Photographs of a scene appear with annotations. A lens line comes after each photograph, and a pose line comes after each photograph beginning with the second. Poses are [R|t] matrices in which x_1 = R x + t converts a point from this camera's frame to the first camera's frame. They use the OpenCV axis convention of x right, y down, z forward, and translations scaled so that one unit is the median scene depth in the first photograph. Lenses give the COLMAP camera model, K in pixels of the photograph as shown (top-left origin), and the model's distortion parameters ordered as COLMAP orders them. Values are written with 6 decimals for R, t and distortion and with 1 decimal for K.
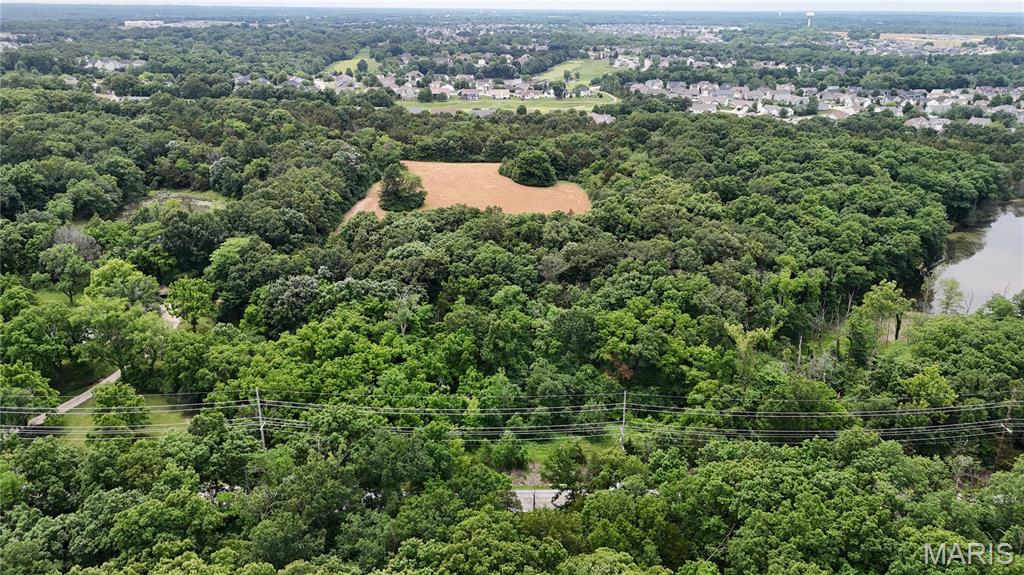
lens RADIAL K [[770.0, 0, 512.0], [0, 770.0, 287.5], [0, 0, 1]] dist [0.052391, -0.062230]
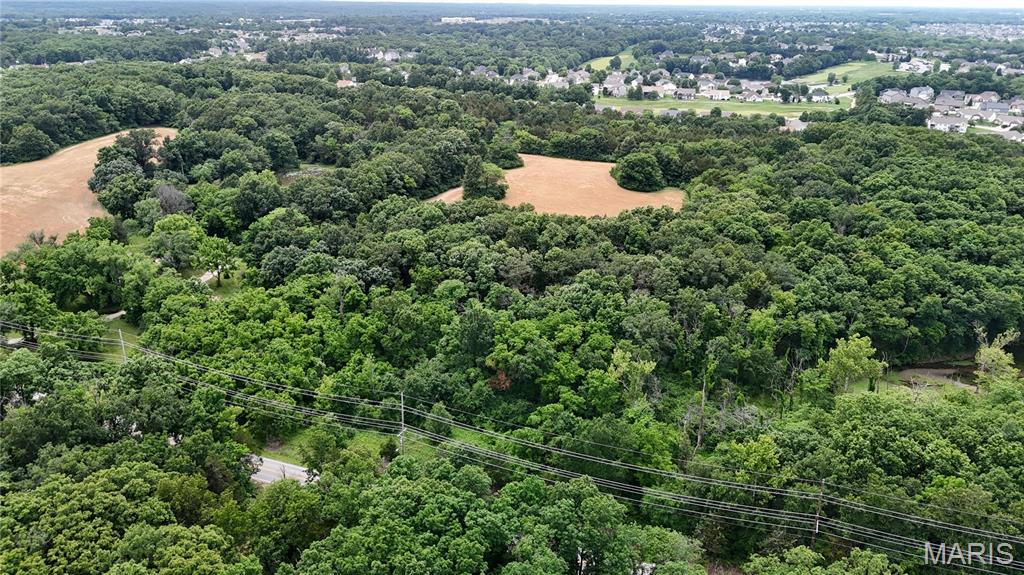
lens RADIAL K [[770.0, 0, 512.0], [0, 770.0, 287.5], [0, 0, 1]] dist [0.052391, -0.062230]
pose [[0.919043, 0.137825, -0.369275, 0.131410], [-0.136818, 0.990170, 0.029053, -0.009658], [0.369649, 0.023822, 0.928866, 0.028795]]
